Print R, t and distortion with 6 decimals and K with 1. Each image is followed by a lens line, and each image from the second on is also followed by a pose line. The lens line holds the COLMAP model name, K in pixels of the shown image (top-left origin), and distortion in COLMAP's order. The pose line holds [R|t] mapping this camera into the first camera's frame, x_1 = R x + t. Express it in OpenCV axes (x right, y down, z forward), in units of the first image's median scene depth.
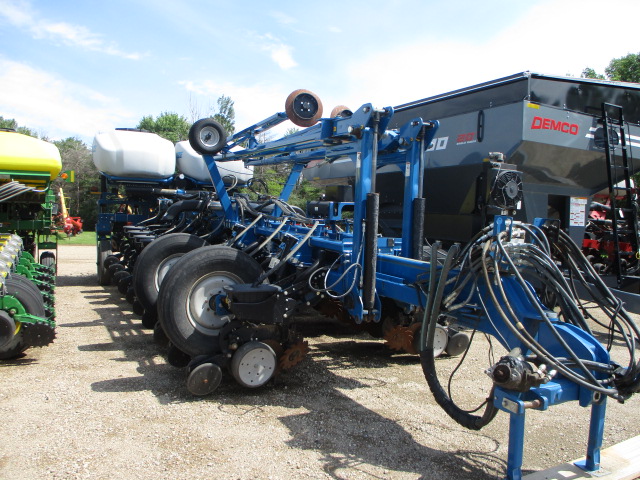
lens RADIAL K [[550.5, 0, 301.2], [0, 550.5, 240.5], [0, 0, 1]] dist [-0.036750, -0.002546]
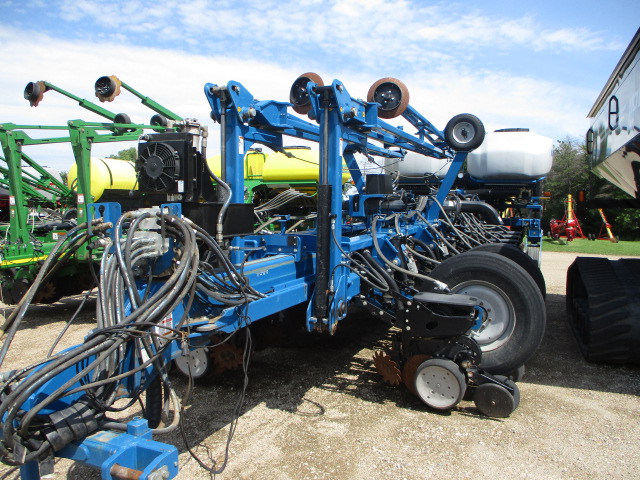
lens RADIAL K [[535.2, 0, 320.0], [0, 535.2, 240.0], [0, 0, 1]] dist [-0.003010, -0.012030]
pose [[0.643320, 0.026997, -0.765122, 0.736853], [-0.034537, 0.999384, 0.006225, -0.005907], [0.764818, 0.022420, 0.643856, 0.468857]]
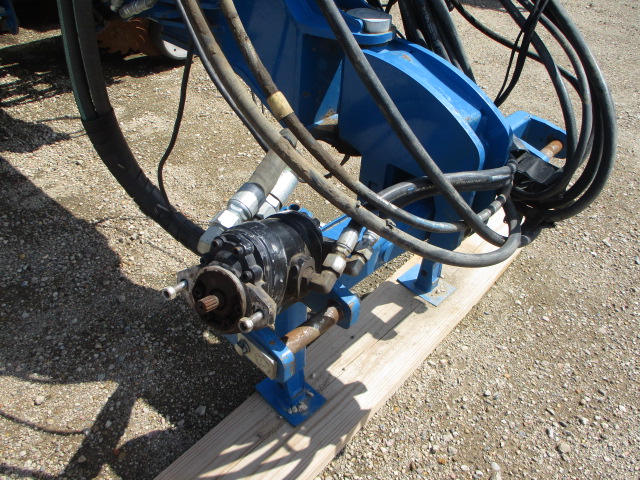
lens RADIAL K [[550.5, 0, 301.2], [0, 550.5, 240.5], [0, 0, 1]] dist [-0.036750, -0.002546]
pose [[0.944667, -0.207782, 0.253831, 0.177433], [0.020627, 0.809899, 0.586206, 0.023032], [-0.327381, -0.548534, 0.769371, 0.402850]]
